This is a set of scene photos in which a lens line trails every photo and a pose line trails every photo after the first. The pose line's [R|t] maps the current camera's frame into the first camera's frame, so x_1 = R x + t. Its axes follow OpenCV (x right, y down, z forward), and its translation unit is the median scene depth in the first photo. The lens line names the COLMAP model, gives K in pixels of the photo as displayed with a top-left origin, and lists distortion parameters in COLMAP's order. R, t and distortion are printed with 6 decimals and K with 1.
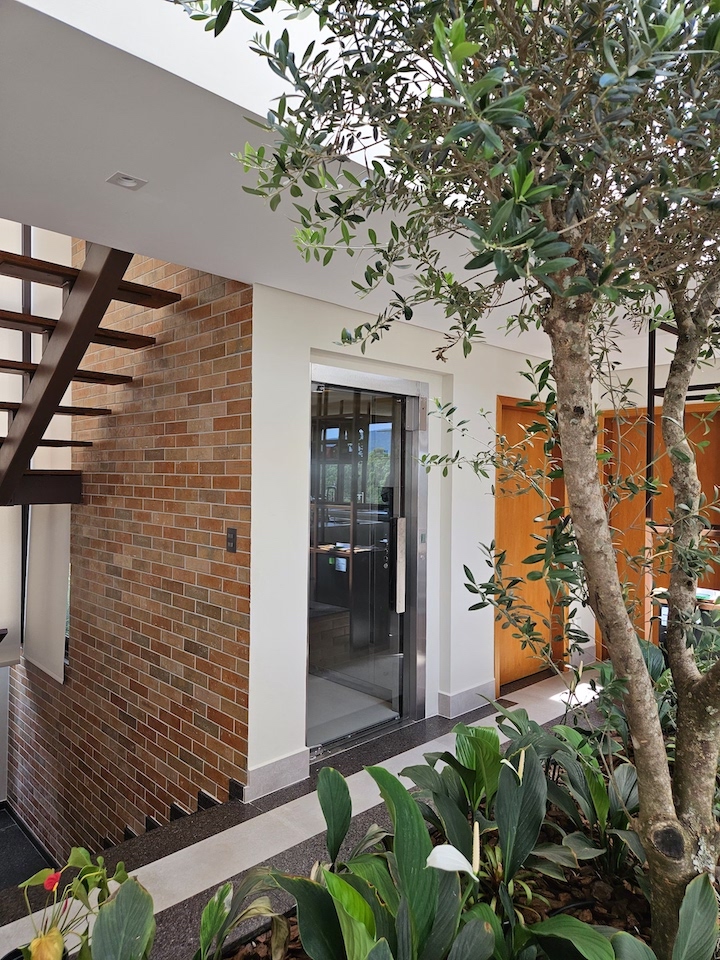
lens RADIAL K [[640.7, 0, 363.6], [0, 640.7, 483.8], [0, 0, 1]] dist [0.050238, -0.034411]
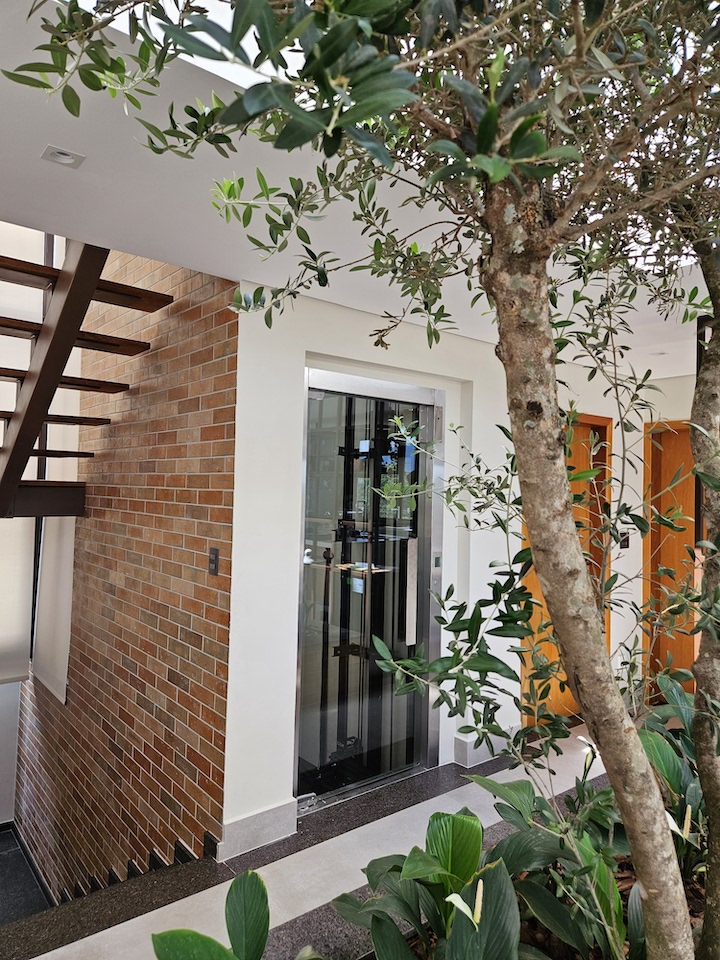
lens RADIAL K [[640.7, 0, 353.1], [0, 640.7, 473.1], [0, 0, 1]] dist [0.050238, -0.034411]
pose [[0.995690, 0.011694, -0.092002, 0.071297], [-0.015157, 0.999199, -0.037031, -0.006262], [0.091495, 0.038265, 0.995070, 0.109496]]
